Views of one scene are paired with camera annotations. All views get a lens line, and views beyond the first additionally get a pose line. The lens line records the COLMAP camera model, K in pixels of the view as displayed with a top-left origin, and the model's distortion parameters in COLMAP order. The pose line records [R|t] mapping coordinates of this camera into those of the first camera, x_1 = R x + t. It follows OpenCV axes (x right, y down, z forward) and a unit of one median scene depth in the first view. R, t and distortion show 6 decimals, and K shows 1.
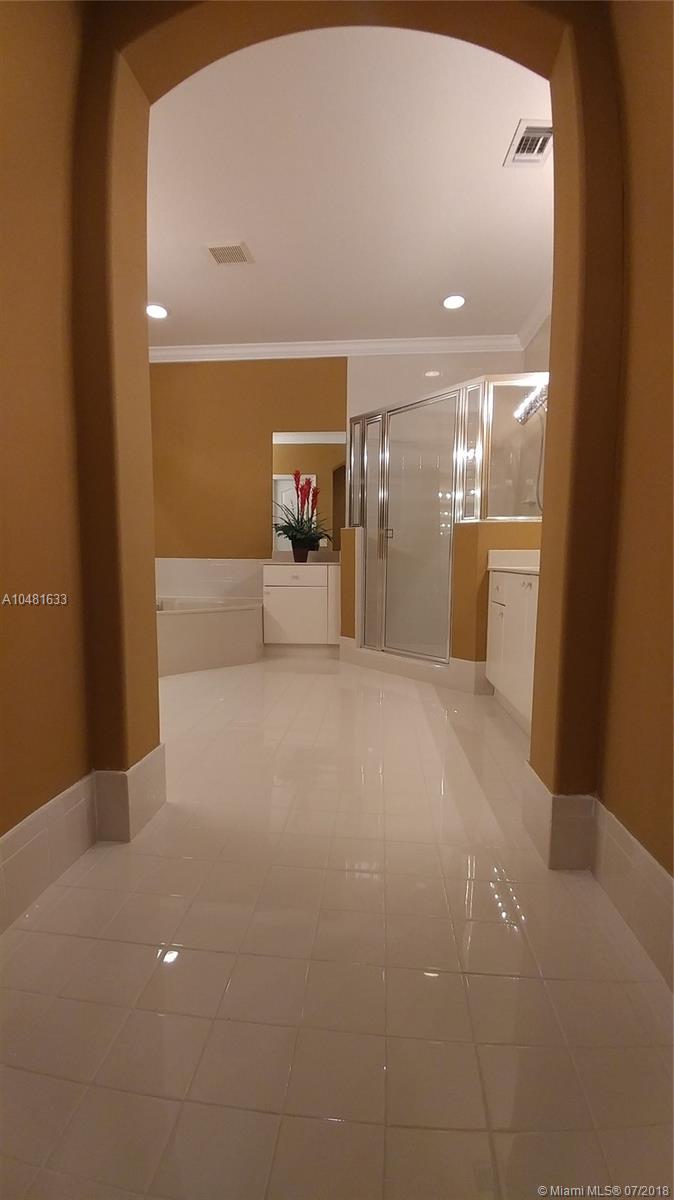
lens RADIAL K [[496.9, 0, 338.4], [0, 496.9, 602.3], [0, 0, 1]] dist [0.035968, -0.046023]
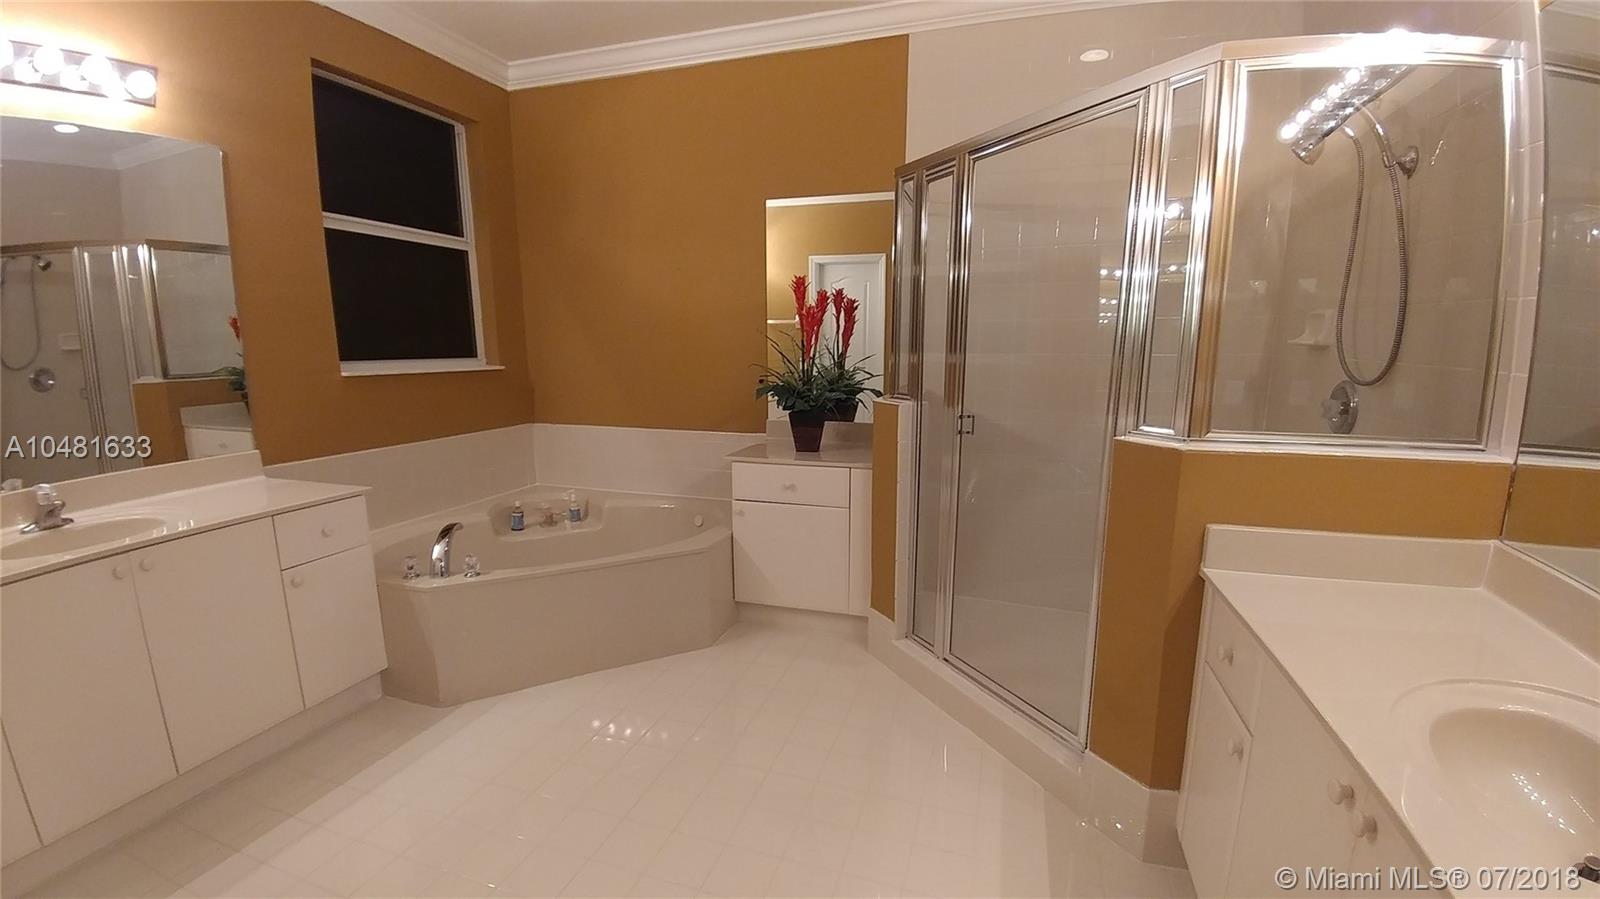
lens RADIAL K [[662.6, 0, 805.9], [0, 662.6, 464.5], [0, 0, 1]] dist [0.035968, -0.046023]
pose [[0.975017, 0.034750, -0.219396, 0.083327], [-0.014282, 0.995451, 0.094198, -0.139695], [0.221671, -0.088711, 0.971078, 0.324294]]
